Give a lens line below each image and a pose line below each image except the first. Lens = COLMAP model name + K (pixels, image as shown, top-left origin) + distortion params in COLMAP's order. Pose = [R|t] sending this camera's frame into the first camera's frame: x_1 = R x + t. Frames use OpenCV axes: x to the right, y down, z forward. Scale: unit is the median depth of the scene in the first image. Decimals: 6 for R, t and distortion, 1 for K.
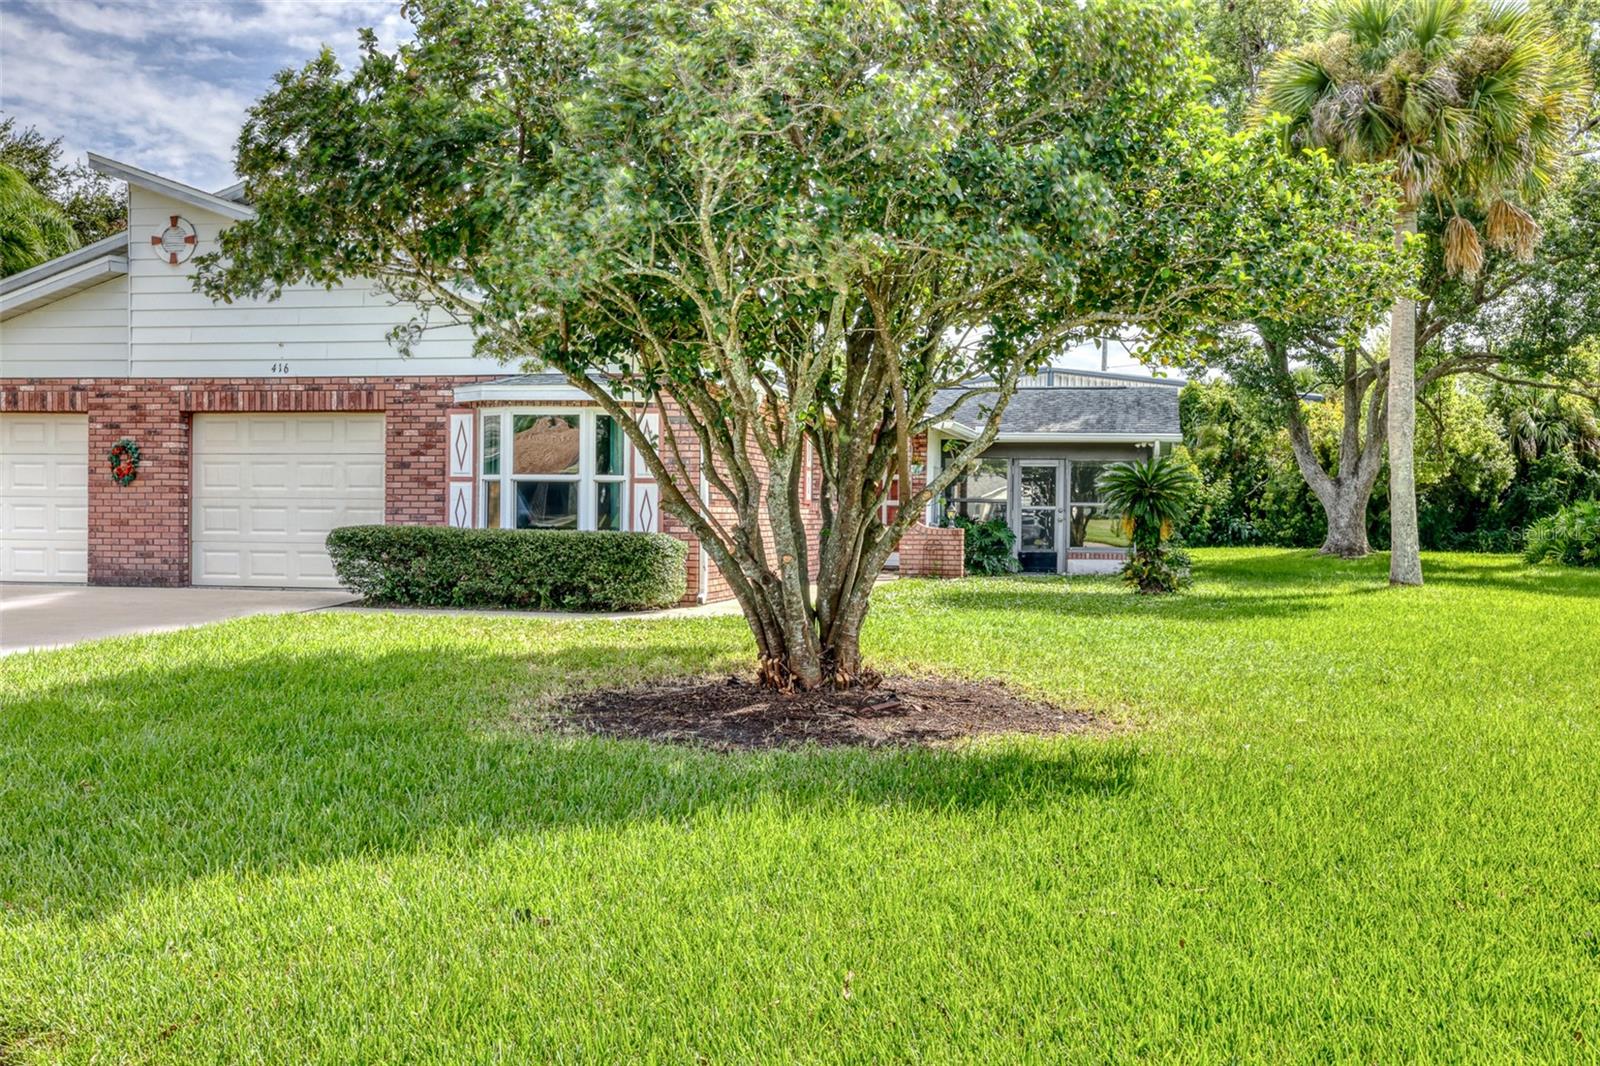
lens RADIAL K [[1698.5, 0, 800.0], [0, 1698.5, 533.0], [0, 0, 1]] dist [0.000753, 0.013544]
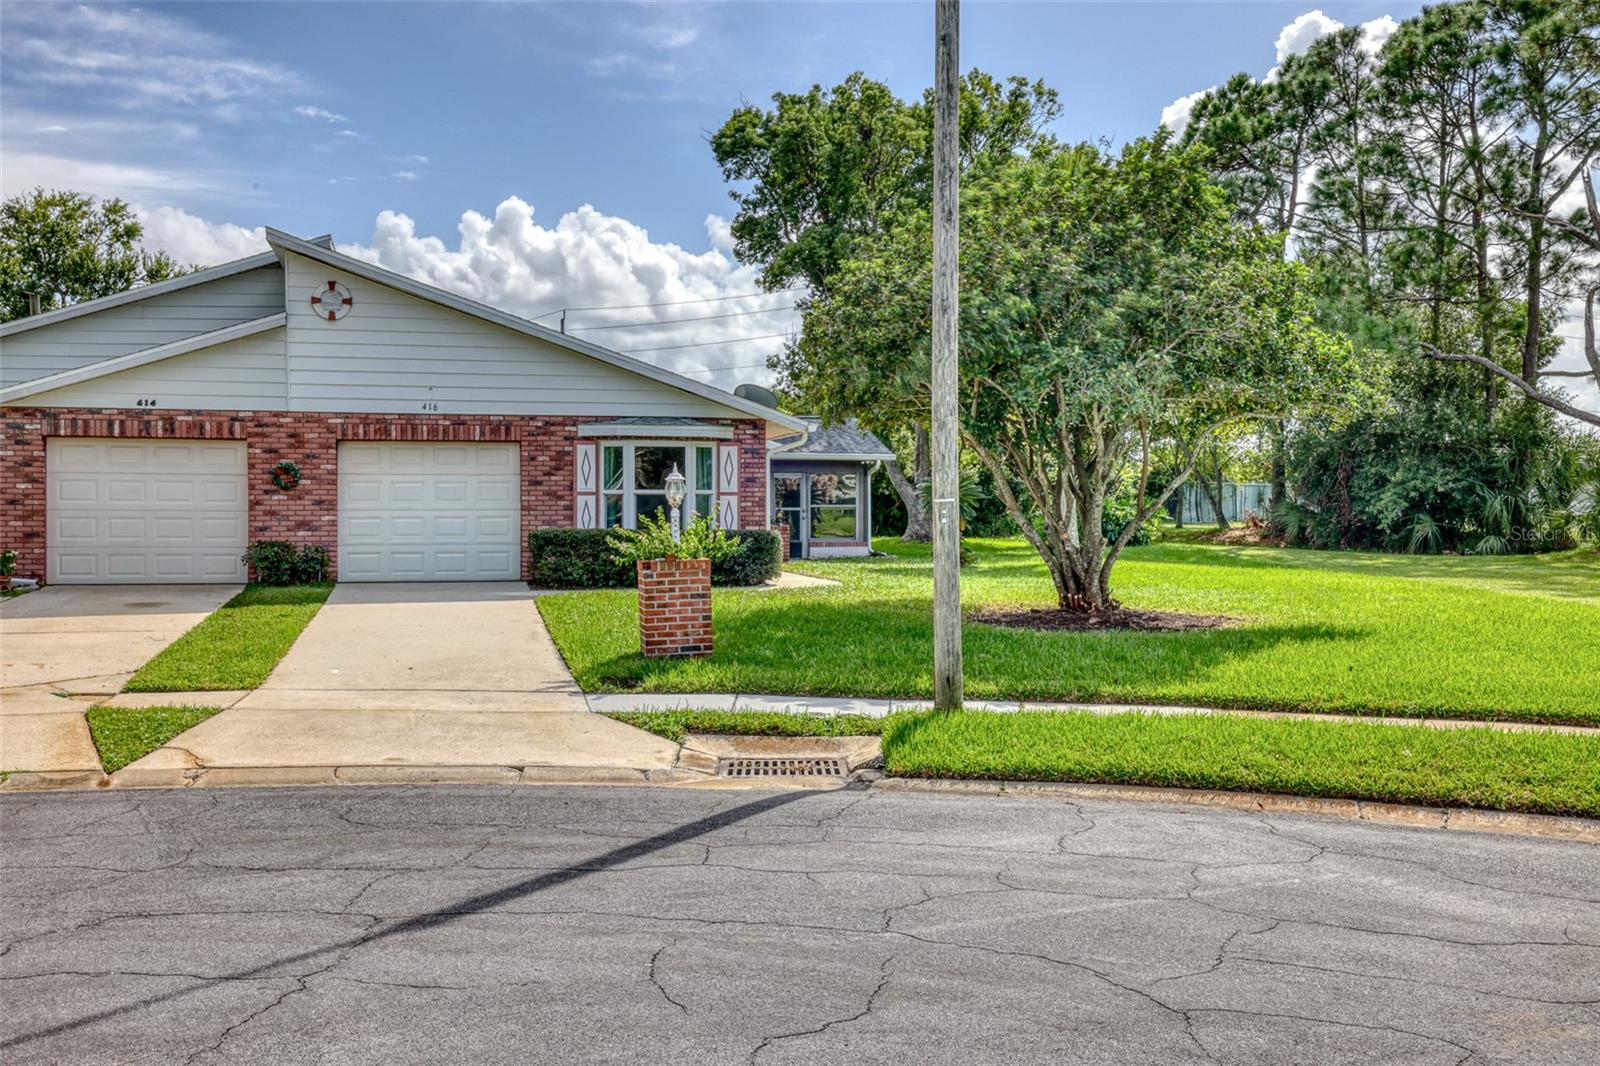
lens RADIAL K [[1698.5, 0, 800.0], [0, 1698.5, 533.0], [0, 0, 1]] dist [0.000753, 0.013544]
pose [[0.873754, -0.018658, 0.486010, -0.675315], [0.018177, 0.999819, 0.005705, -0.004775], [-0.486029, 0.003849, 0.873934, -0.242804]]
